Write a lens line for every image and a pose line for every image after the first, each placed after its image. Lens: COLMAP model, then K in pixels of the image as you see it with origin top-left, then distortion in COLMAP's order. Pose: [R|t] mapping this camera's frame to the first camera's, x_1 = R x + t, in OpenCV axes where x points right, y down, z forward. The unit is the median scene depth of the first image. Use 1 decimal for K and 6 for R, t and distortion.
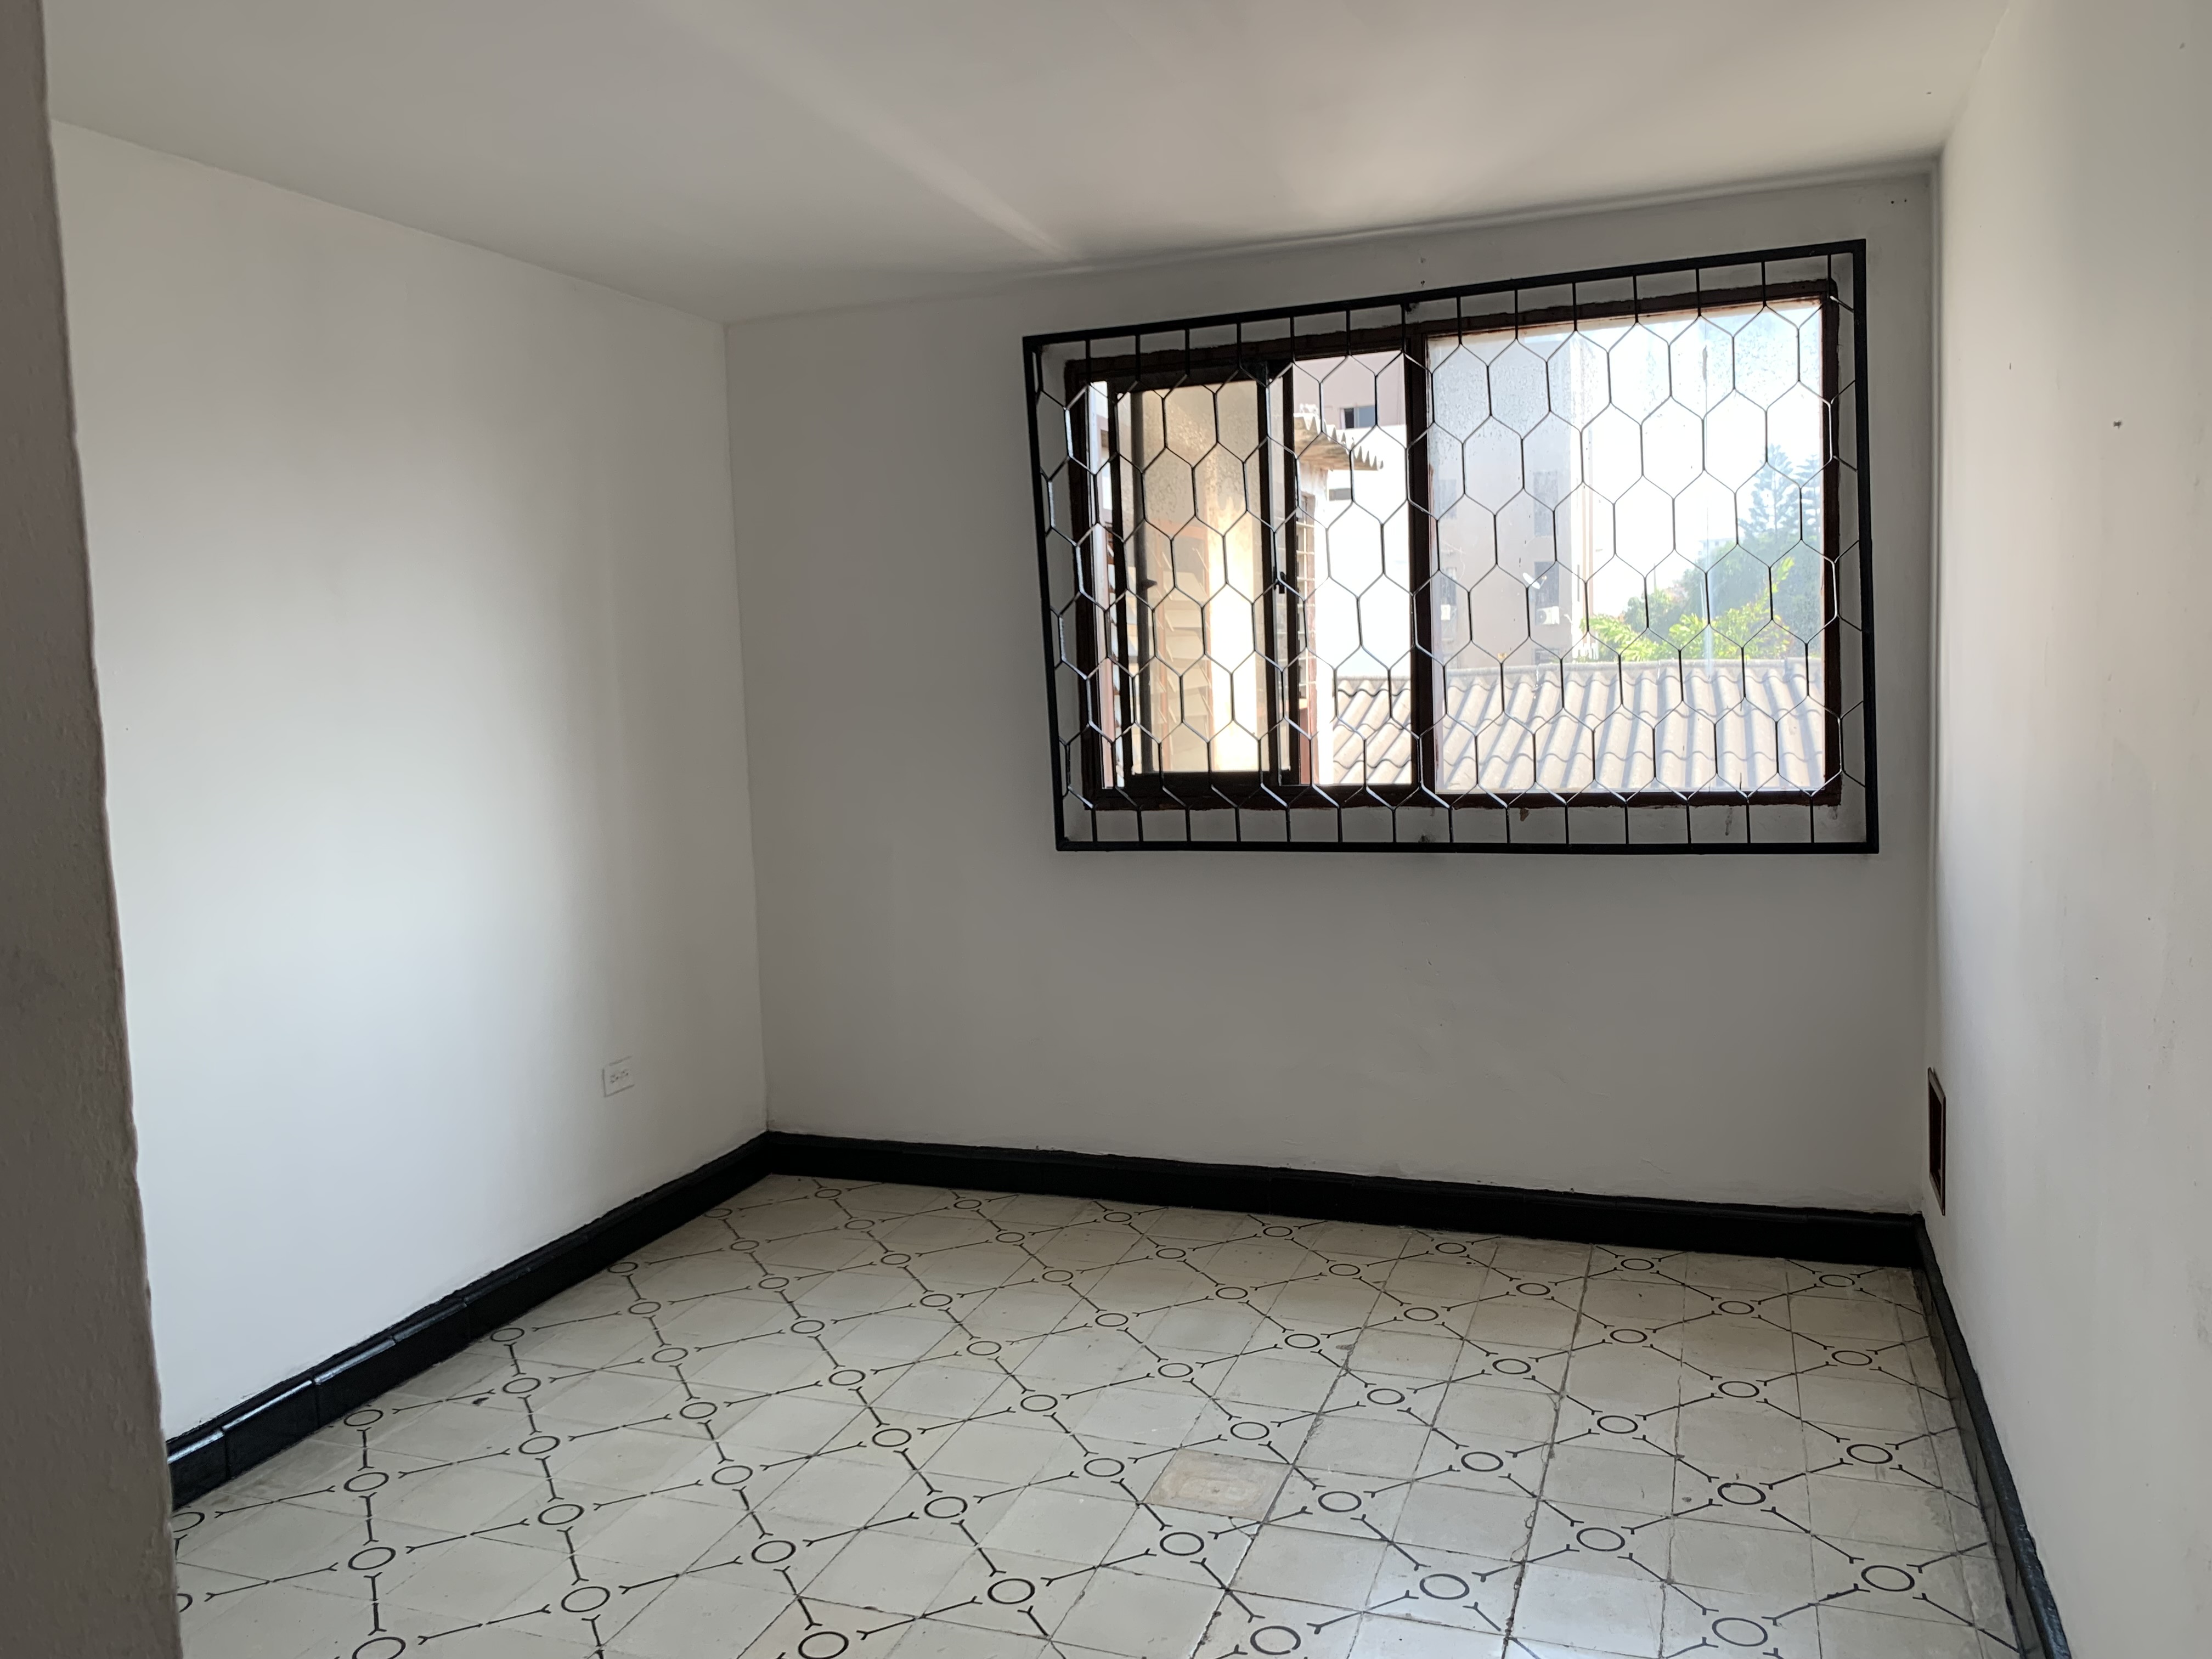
lens RADIAL K [[1705.1, 0, 1121.7], [0, 1705.1, 830.9], [0, 0, 1]] dist [0.045096, -0.009654]
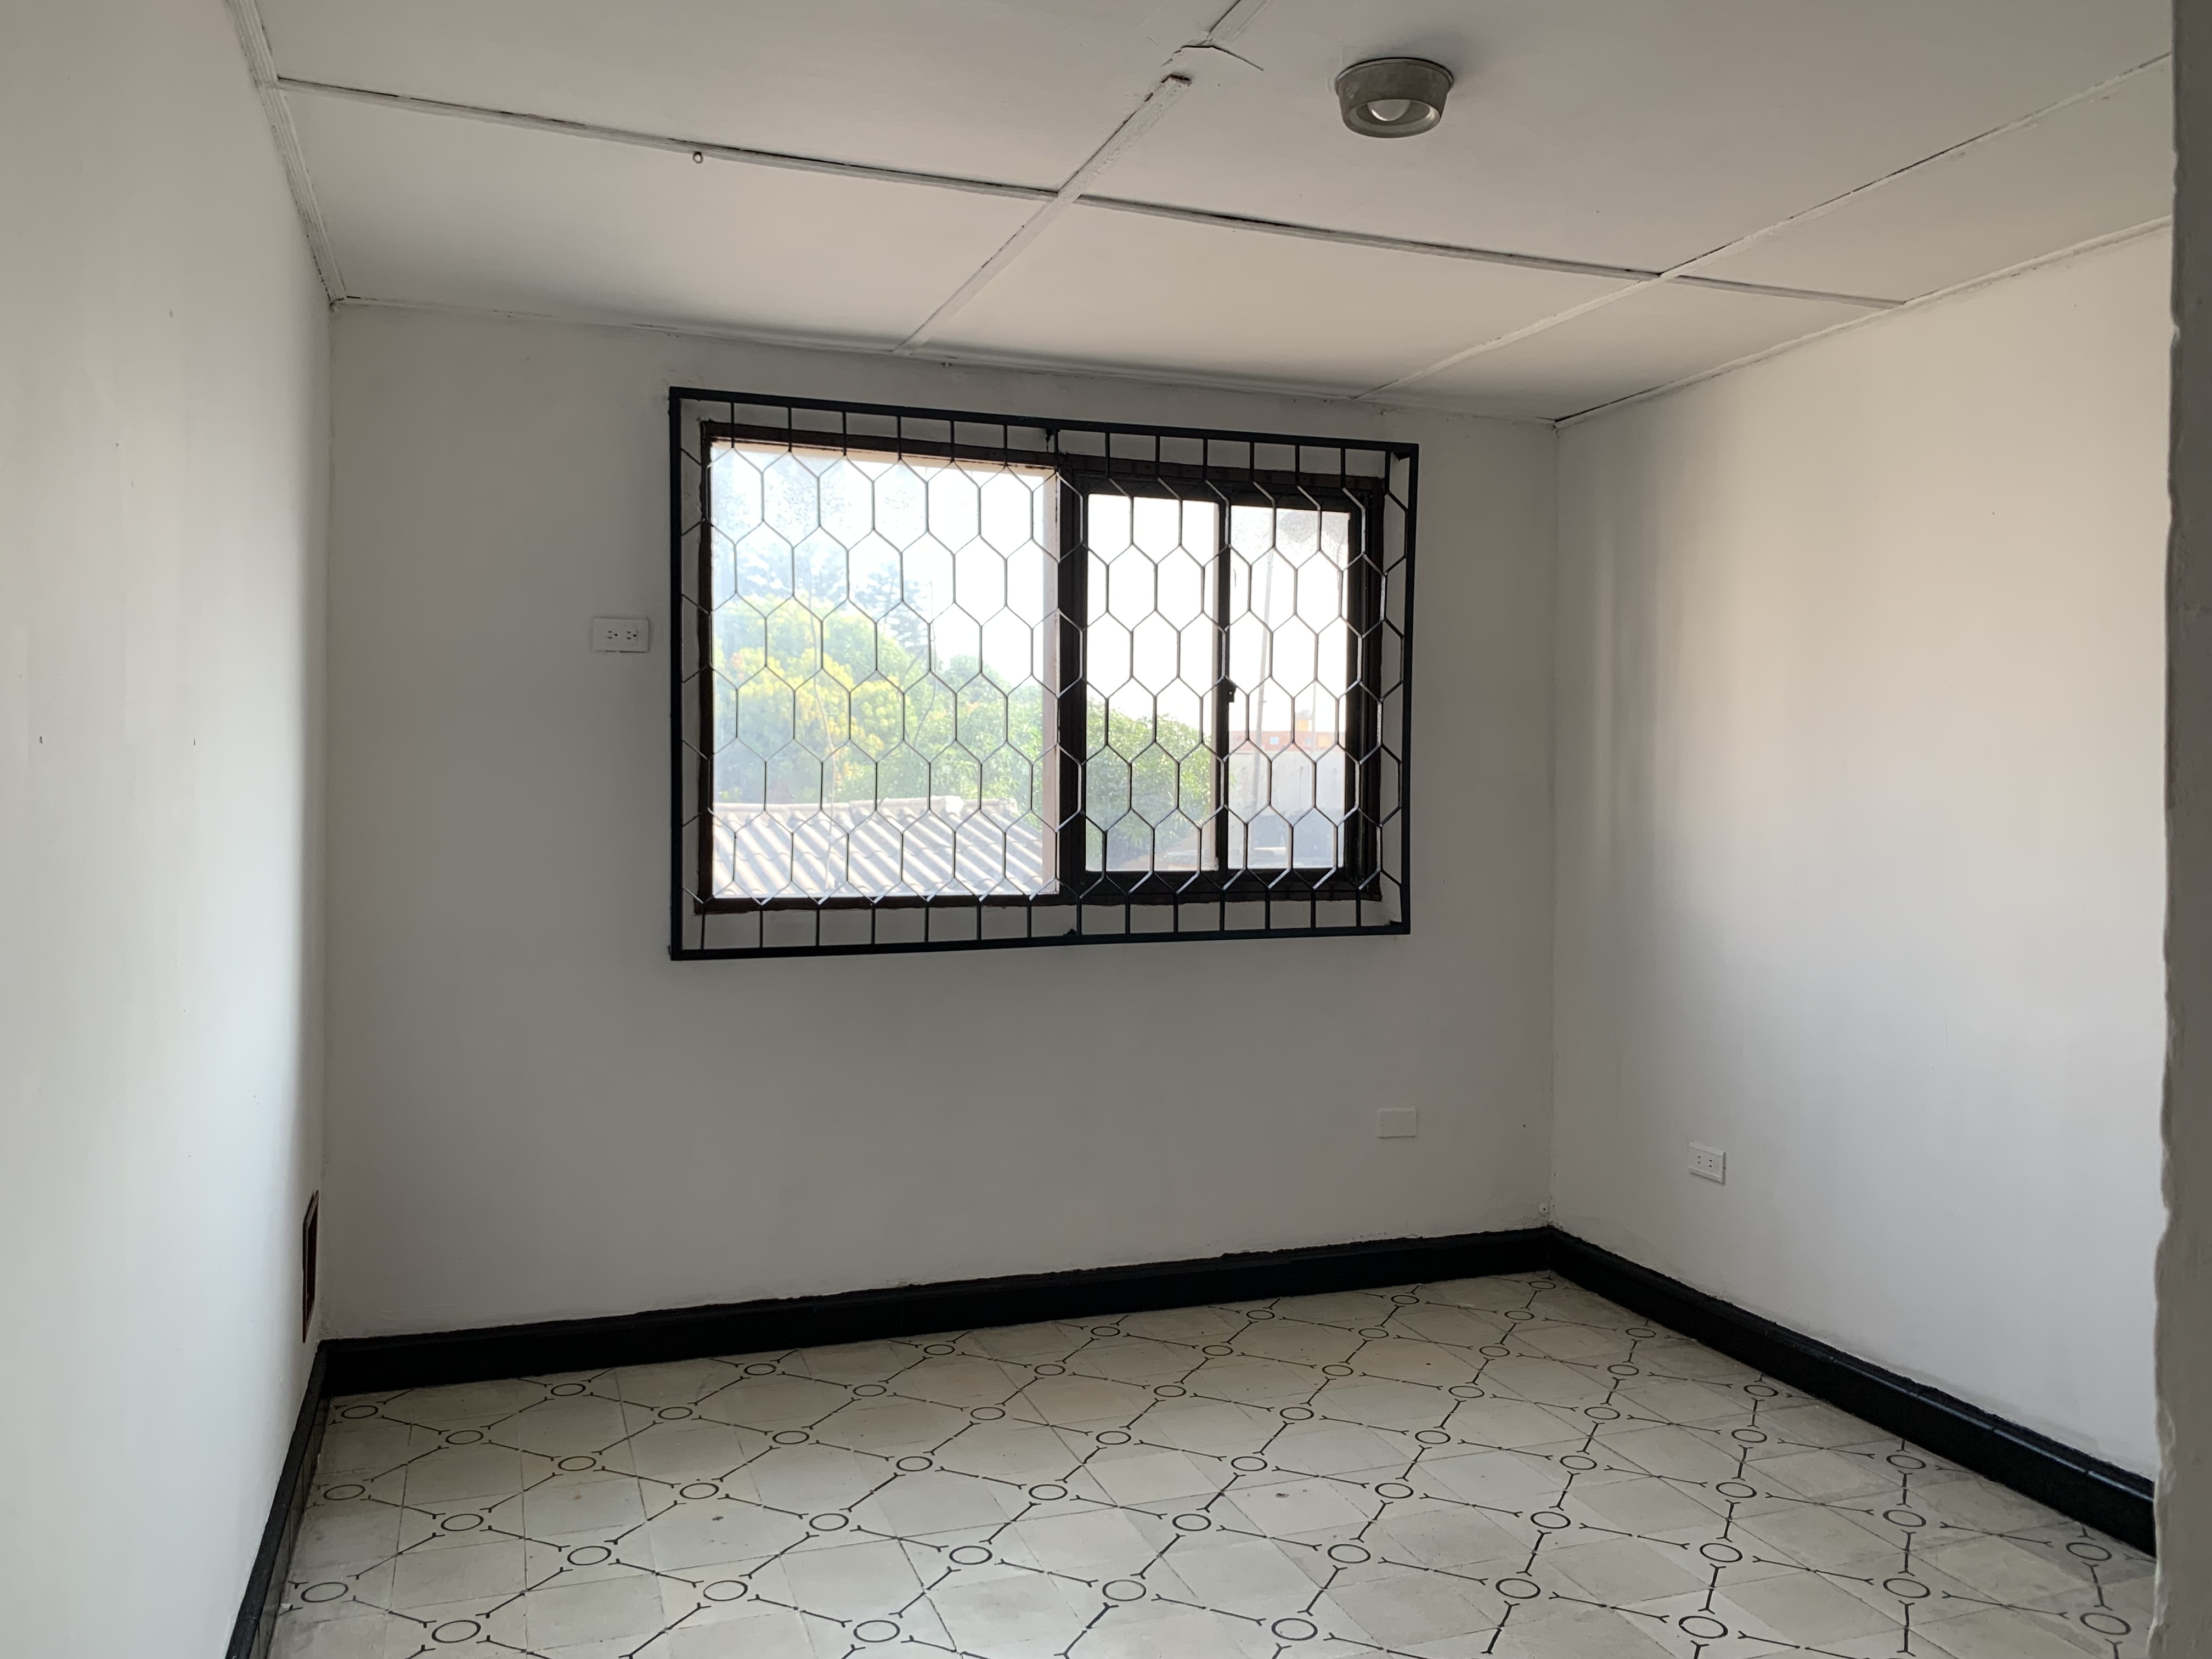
lens RADIAL K [[1705.1, 0, 1120.6], [0, 1705.1, 819.6], [0, 0, 1]] dist [0.045096, -0.009654]
pose [[0.765215, 0.022432, 0.643384, -0.426980], [0.023784, 0.997725, -0.063075, 0.000362], [-0.643335, 0.063569, 0.762941, 0.167196]]
